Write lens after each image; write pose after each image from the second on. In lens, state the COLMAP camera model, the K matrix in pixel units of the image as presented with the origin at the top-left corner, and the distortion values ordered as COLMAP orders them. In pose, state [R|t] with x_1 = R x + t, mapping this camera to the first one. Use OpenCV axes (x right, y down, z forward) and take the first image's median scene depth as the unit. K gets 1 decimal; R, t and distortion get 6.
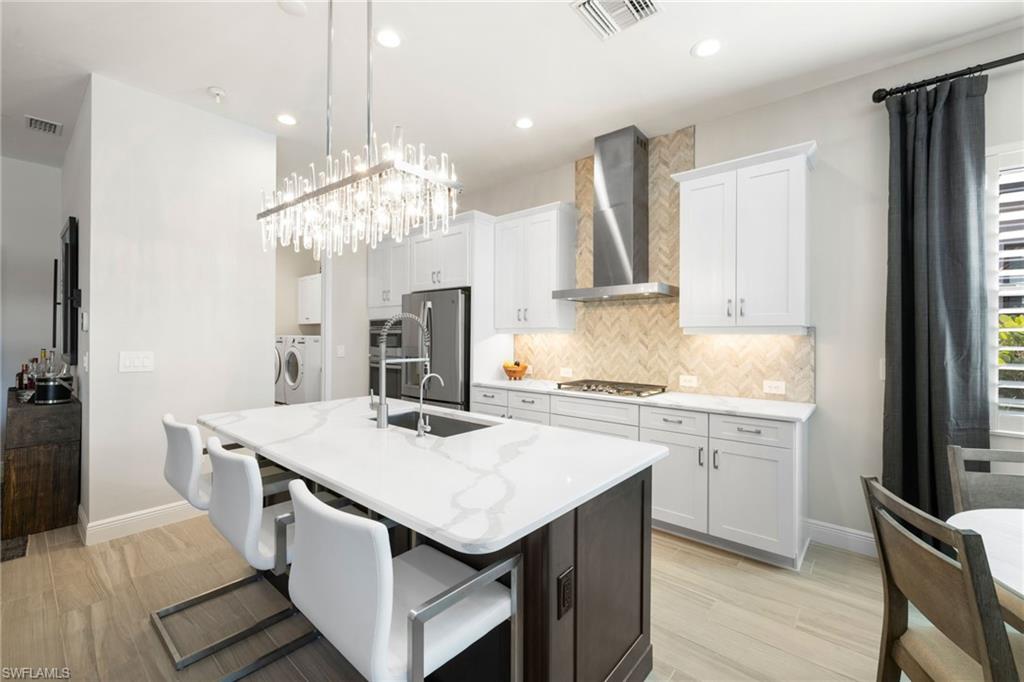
lens RADIAL K [[426.7, 0, 509.4], [0, 426.7, 336.3], [0, 0, 1]] dist [0.000337, 0.000094]
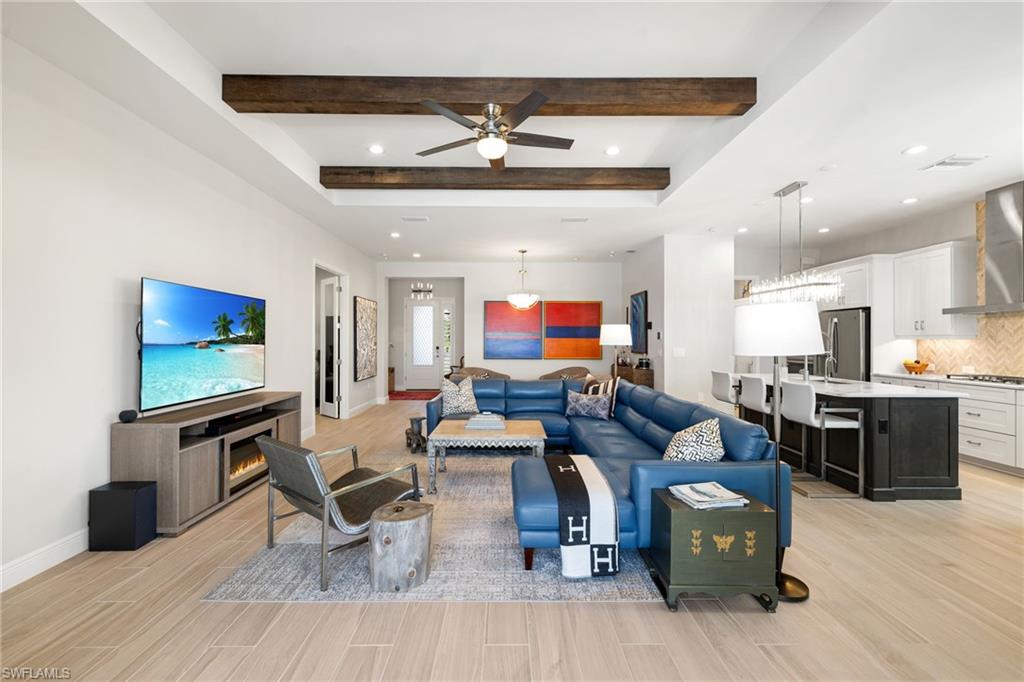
lens RADIAL K [[426.7, 0, 509.4], [0, 426.7, 336.3], [0, 0, 1]] dist [0.000337, 0.000094]
pose [[0.655051, -0.010625, -0.755510, 0.201827], [0.001671, 0.999919, -0.012613, -0.000841], [0.755582, 0.007000, 0.655016, -0.880435]]
